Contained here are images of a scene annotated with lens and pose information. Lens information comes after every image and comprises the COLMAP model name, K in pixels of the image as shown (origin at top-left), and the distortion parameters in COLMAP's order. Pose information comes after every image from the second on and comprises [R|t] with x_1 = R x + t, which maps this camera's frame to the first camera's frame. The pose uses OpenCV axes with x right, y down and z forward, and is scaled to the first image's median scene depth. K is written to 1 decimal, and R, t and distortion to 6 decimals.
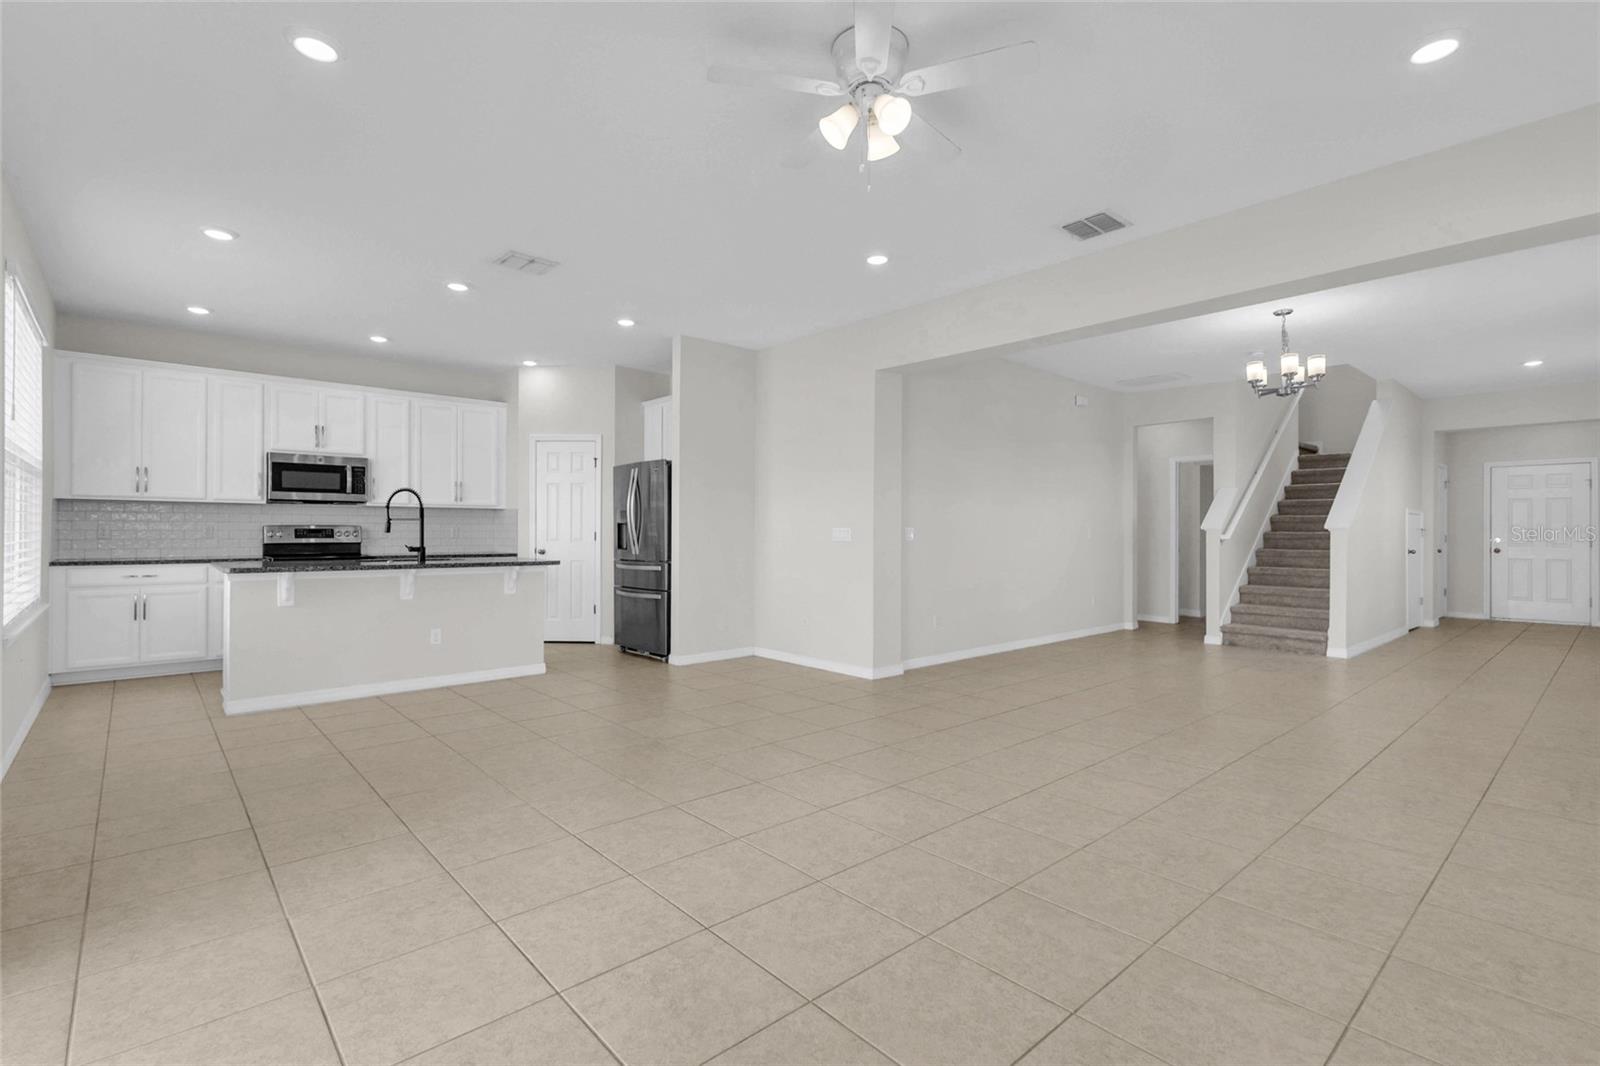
lens RADIAL K [[742.9, 0, 809.7], [0, 742.9, 532.4], [0, 0, 1]] dist [0.008945, -0.004386]
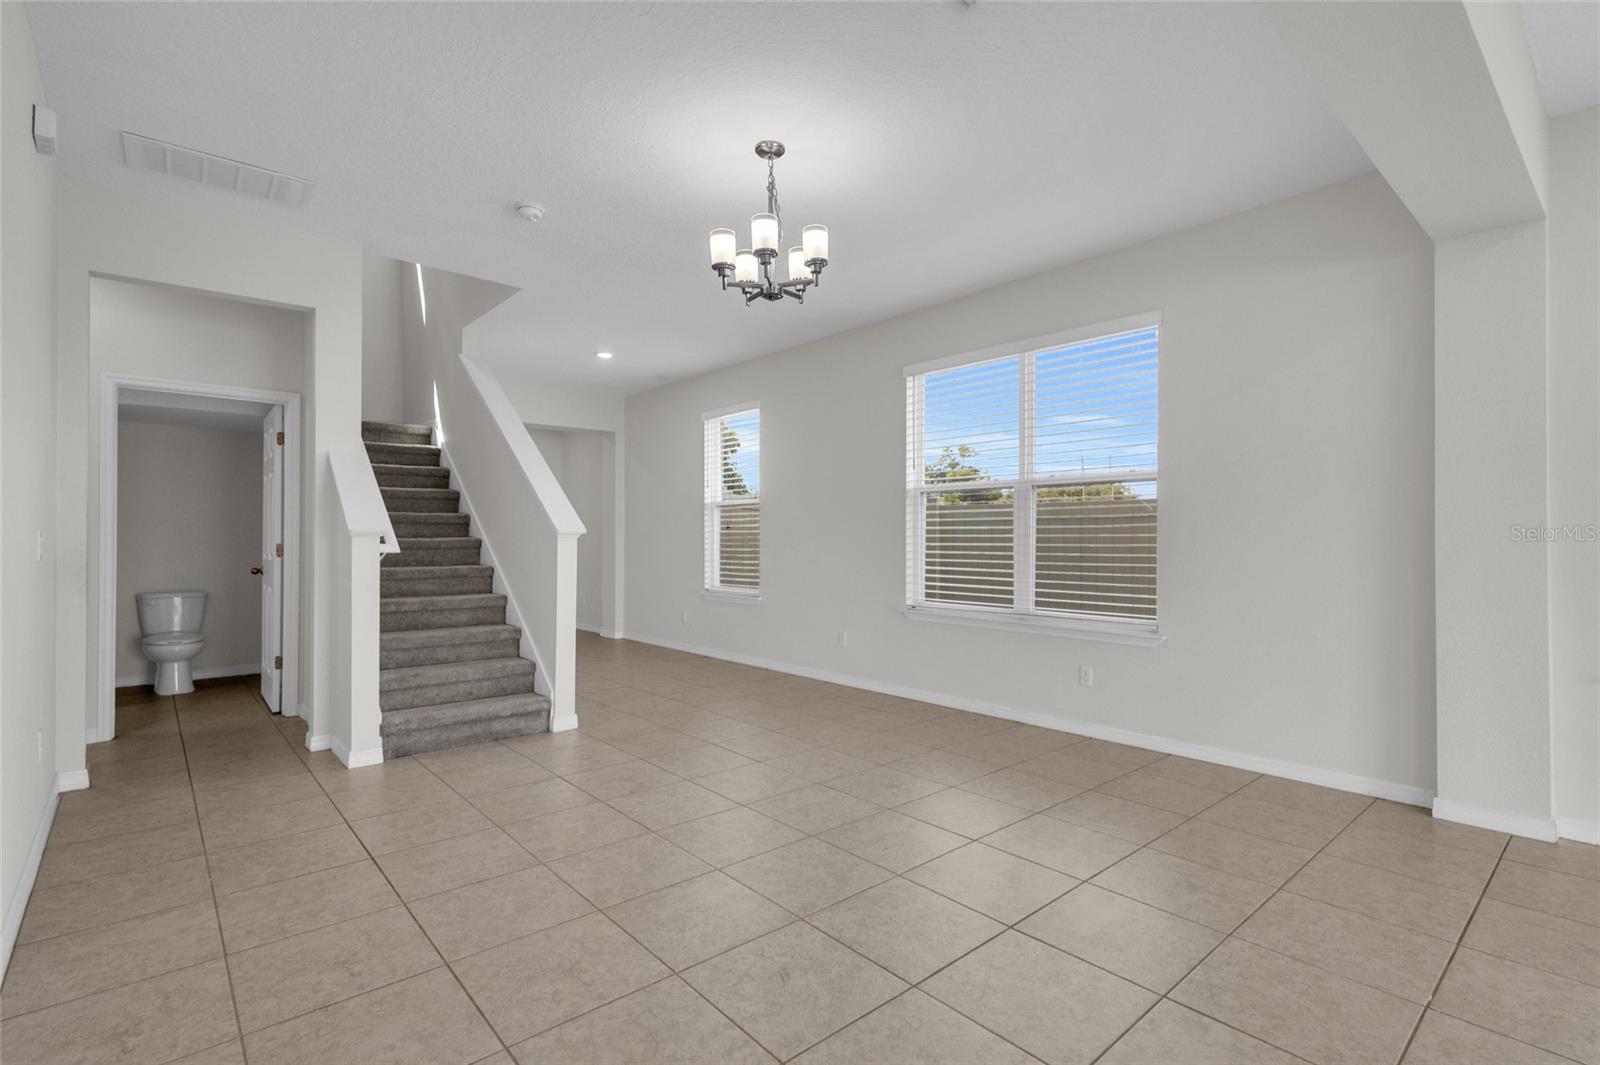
lens RADIAL K [[742.9, 0, 795.9], [0, 742.9, 525.2], [0, 0, 1]] dist [0.008945, -0.004386]
pose [[0.022213, 0.016881, 0.999611, 0.057673], [0.000949, 0.999857, -0.016907, -0.000492], [-0.999753, 0.001324, 0.022194, 0.763497]]
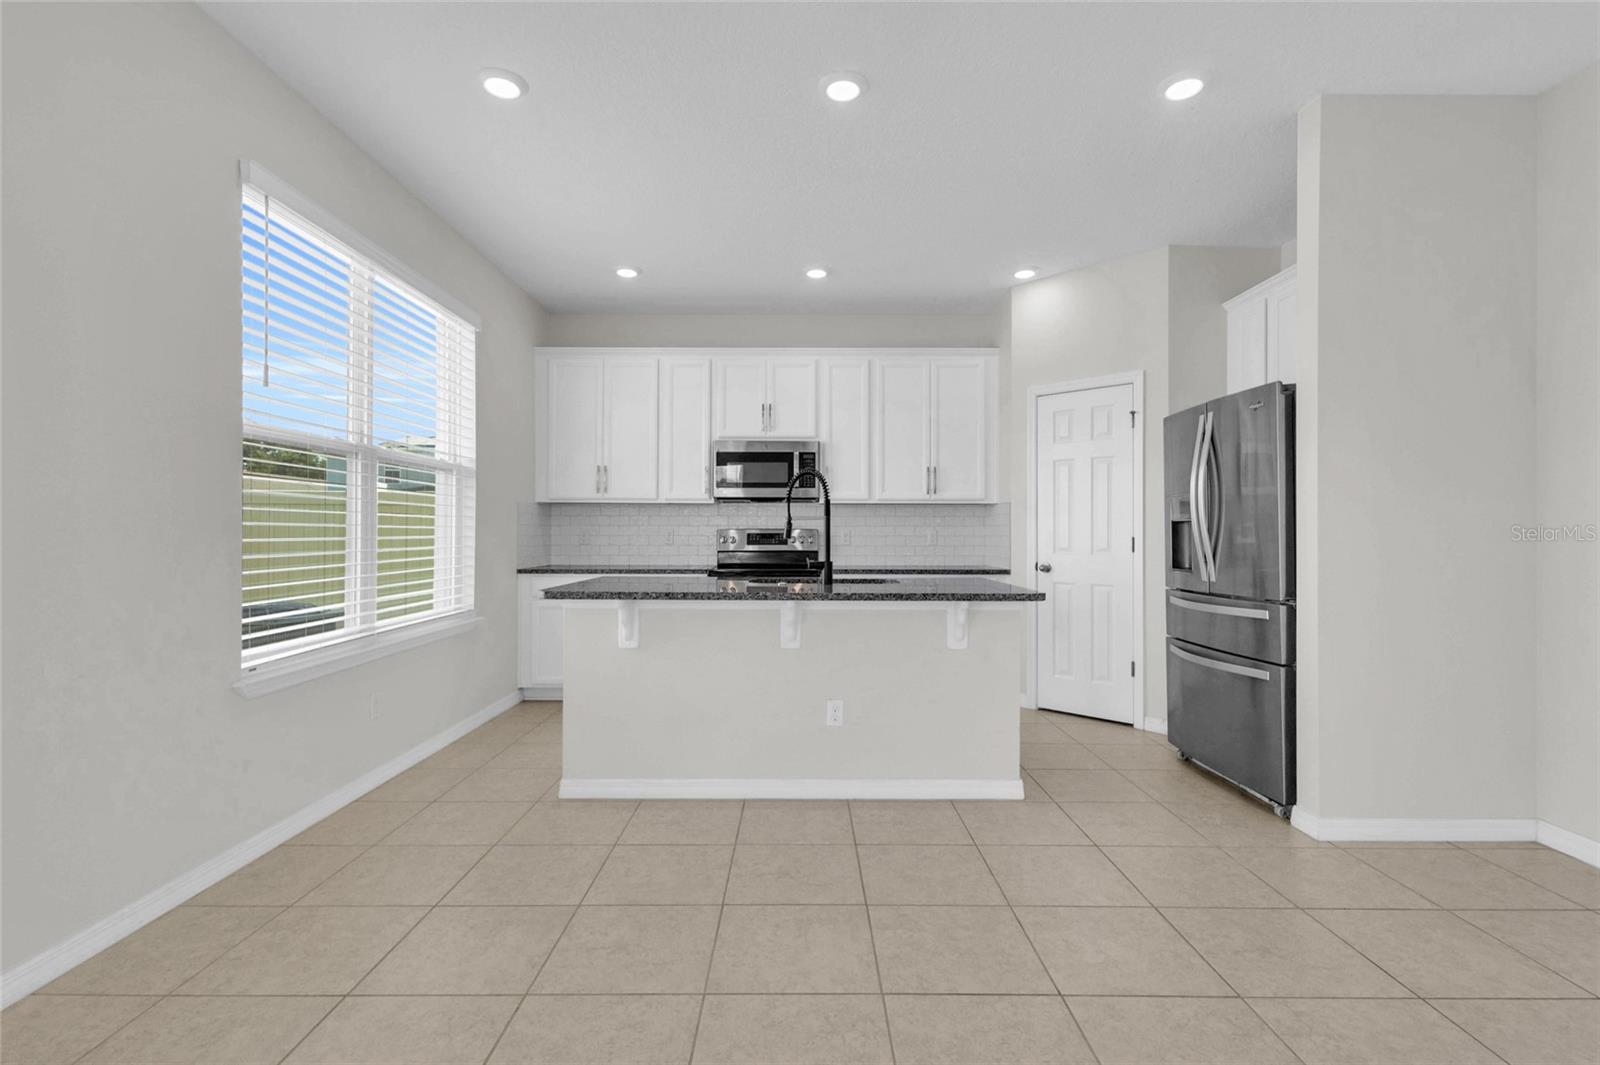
lens RADIAL K [[742.9, 0, 793.8], [0, 742.9, 531.7], [0, 0, 1]] dist [0.008945, -0.004386]
pose [[0.735547, -0.004281, -0.677460, -0.092559], [0.000104, 0.999981, -0.006207, -0.001475], [0.677474, 0.004495, 0.735533, 0.407962]]
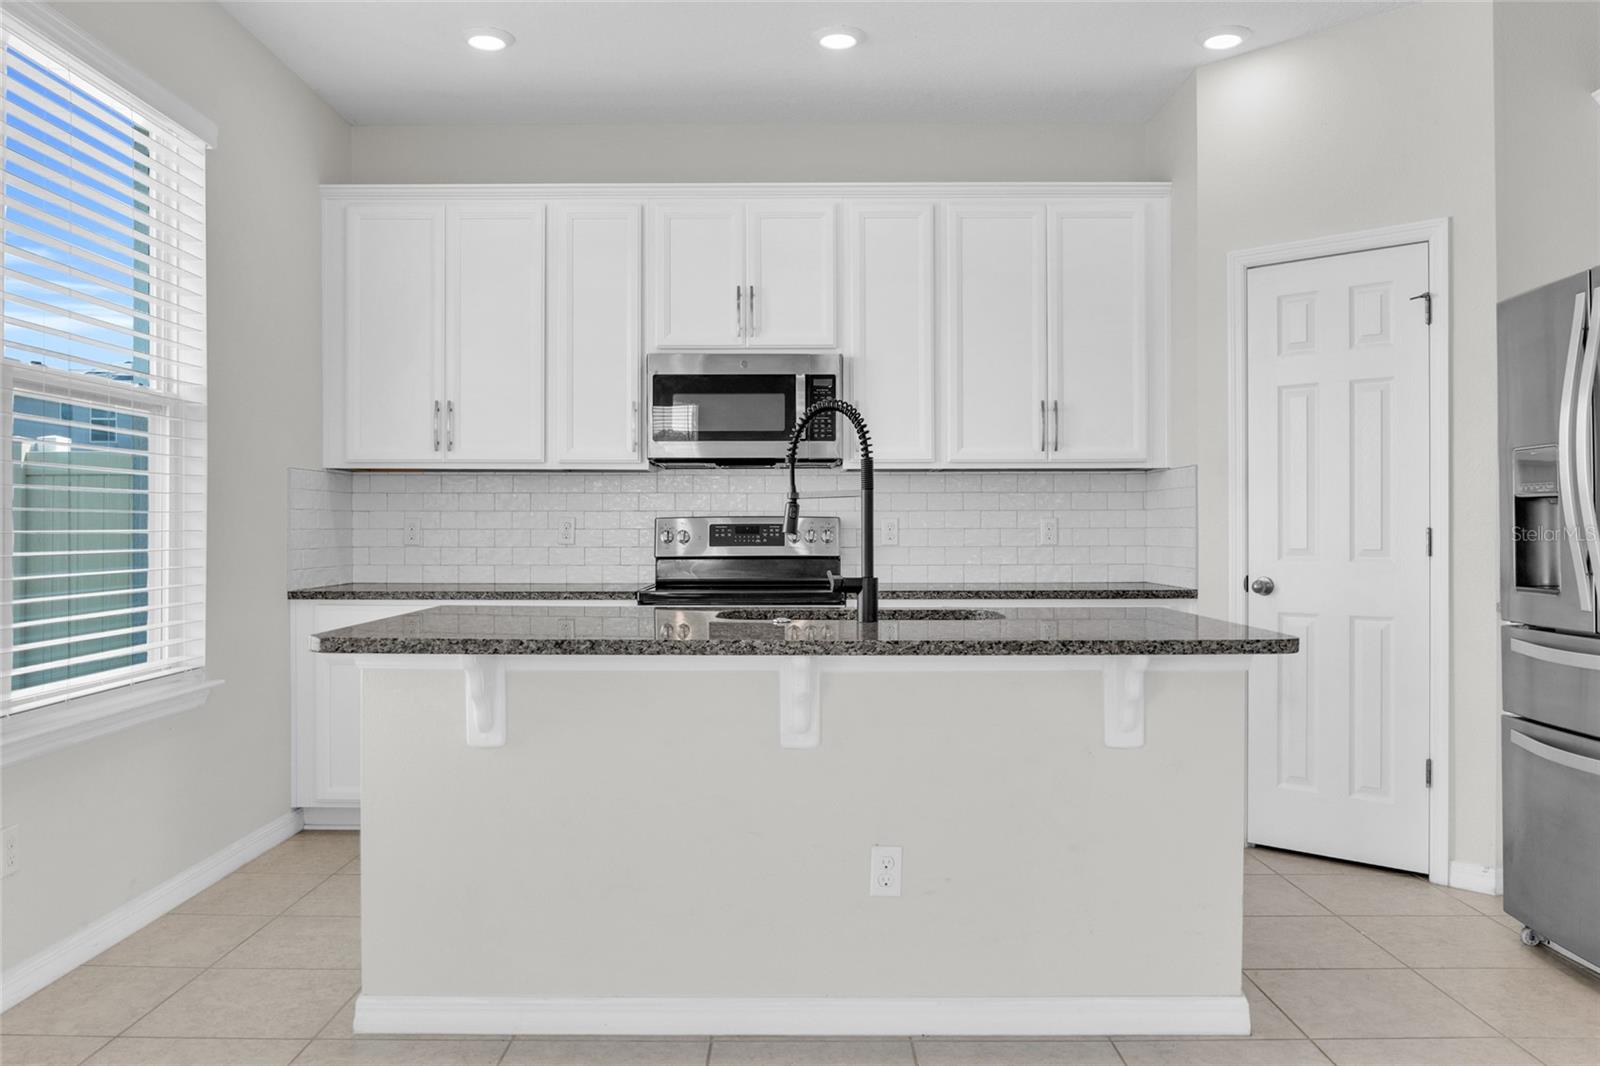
lens RADIAL K [[1258.4, 0, 778.2], [0, 1258.4, 531.6], [0, 0, 1]] dist [-0.030187, 0.000210]
pose [[0.732756, -0.001553, -0.680490, -0.137956], [0.003101, 0.999995, 0.001058, -0.000914], [0.680485, -0.002885, 0.732757, 0.447368]]
